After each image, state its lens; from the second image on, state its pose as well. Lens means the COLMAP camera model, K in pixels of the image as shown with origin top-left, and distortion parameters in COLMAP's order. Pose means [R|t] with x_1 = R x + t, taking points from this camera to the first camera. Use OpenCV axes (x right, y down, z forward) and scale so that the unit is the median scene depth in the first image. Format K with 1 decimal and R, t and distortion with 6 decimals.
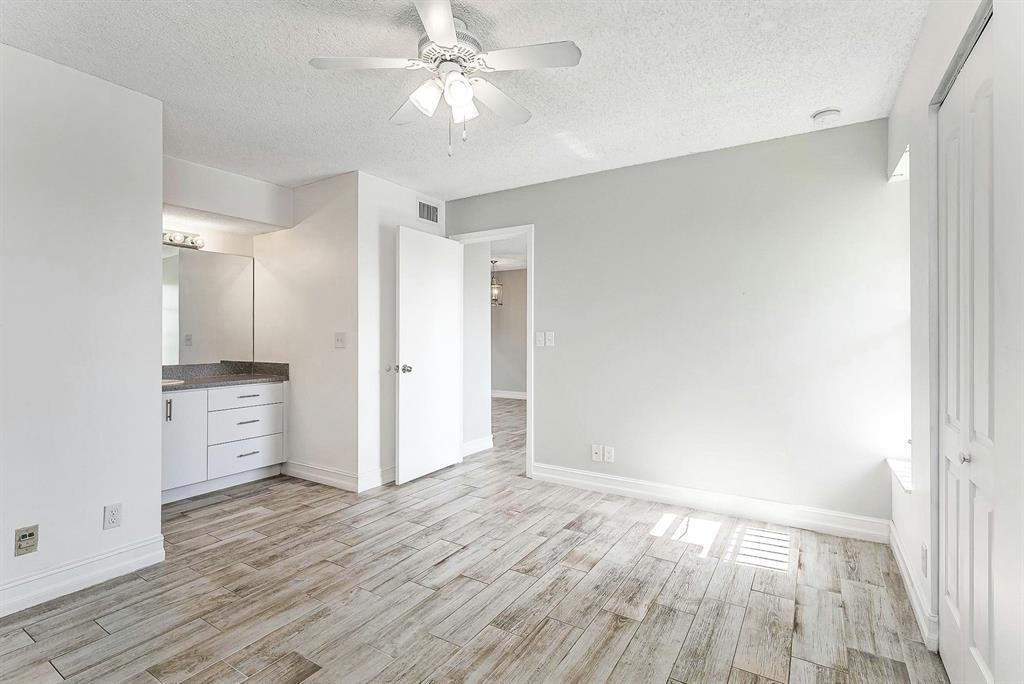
lens RADIAL K [[459.7, 0, 515.9], [0, 459.7, 336.4], [0, 0, 1]] dist [0.001330, 0.000024]
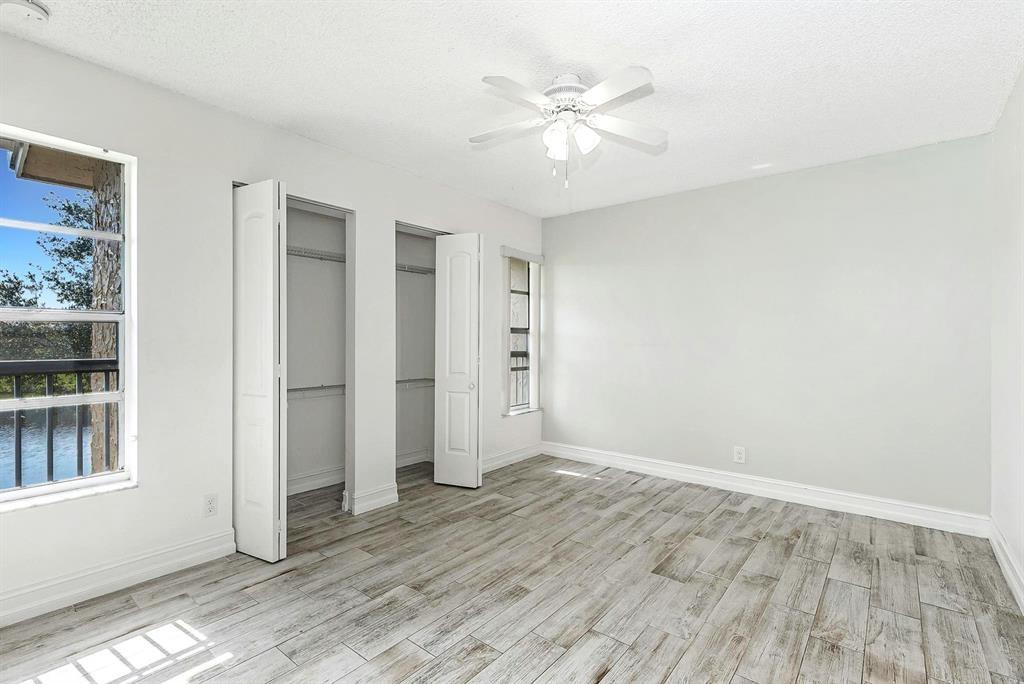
lens RADIAL K [[459.7, 0, 515.9], [0, 459.7, 336.4], [0, 0, 1]] dist [0.001330, 0.000024]
pose [[-0.993276, -0.001339, 0.115762, -0.135400], [-0.001797, 0.999991, -0.003844, -0.003334], [-0.115756, -0.004026, -0.993270, 1.965340]]
